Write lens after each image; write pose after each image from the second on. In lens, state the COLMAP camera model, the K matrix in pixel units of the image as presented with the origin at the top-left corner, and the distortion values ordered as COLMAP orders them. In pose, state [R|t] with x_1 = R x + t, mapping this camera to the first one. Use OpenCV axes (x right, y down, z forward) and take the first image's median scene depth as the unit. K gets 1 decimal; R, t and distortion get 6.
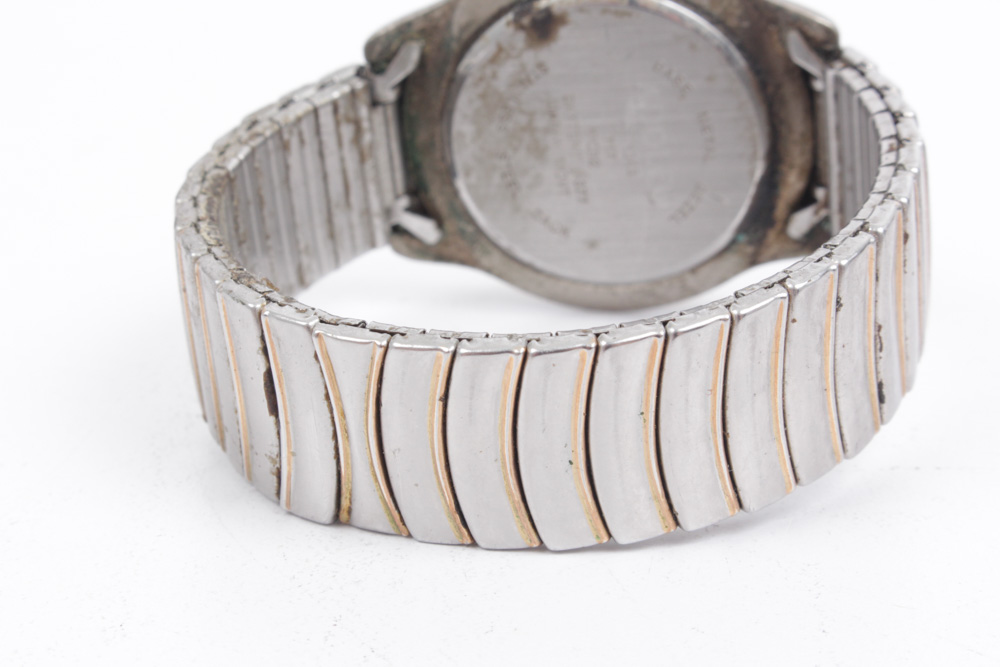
lens RADIAL K [[2407.3, 0, 497.4], [0, 2407.3, 334.3], [0, 0, 1]] dist [0.039619, 0.000000]
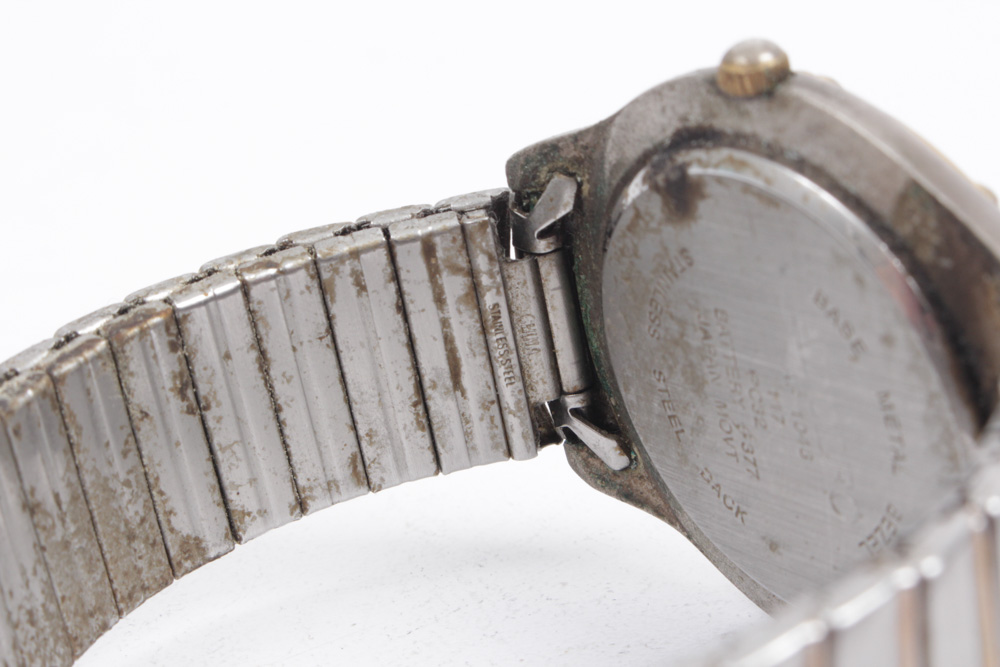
lens RADIAL K [[2407.3, 0, 507.4], [0, 2407.3, 326.0], [0, 0, 1]] dist [0.039619, 0.000000]
pose [[0.731570, 0.237761, -0.638964, 0.393090], [-0.212143, 0.970078, 0.118081, -0.159373], [0.647920, 0.049167, 0.760120, 0.503611]]
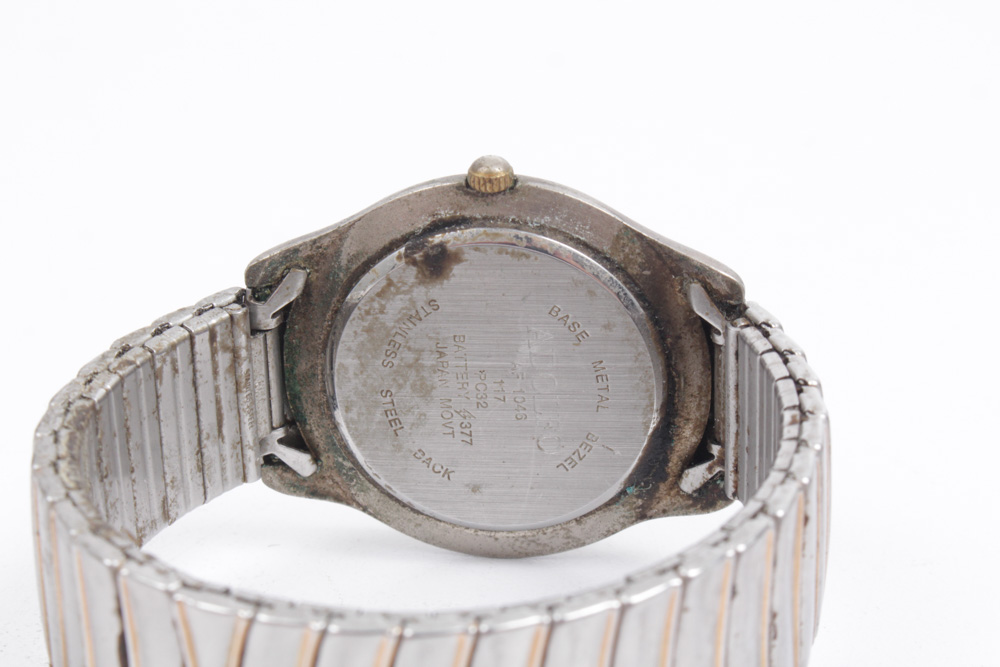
lens RADIAL K [[2407.3, 0, 500.5], [0, 2407.3, 342.6], [0, 0, 1]] dist [0.039619, 0.000000]
pose [[0.997161, 0.054547, 0.051903, -0.003356], [-0.051761, 0.997220, -0.053601, -0.046712], [-0.054682, 0.050762, 0.997213, 0.049364]]
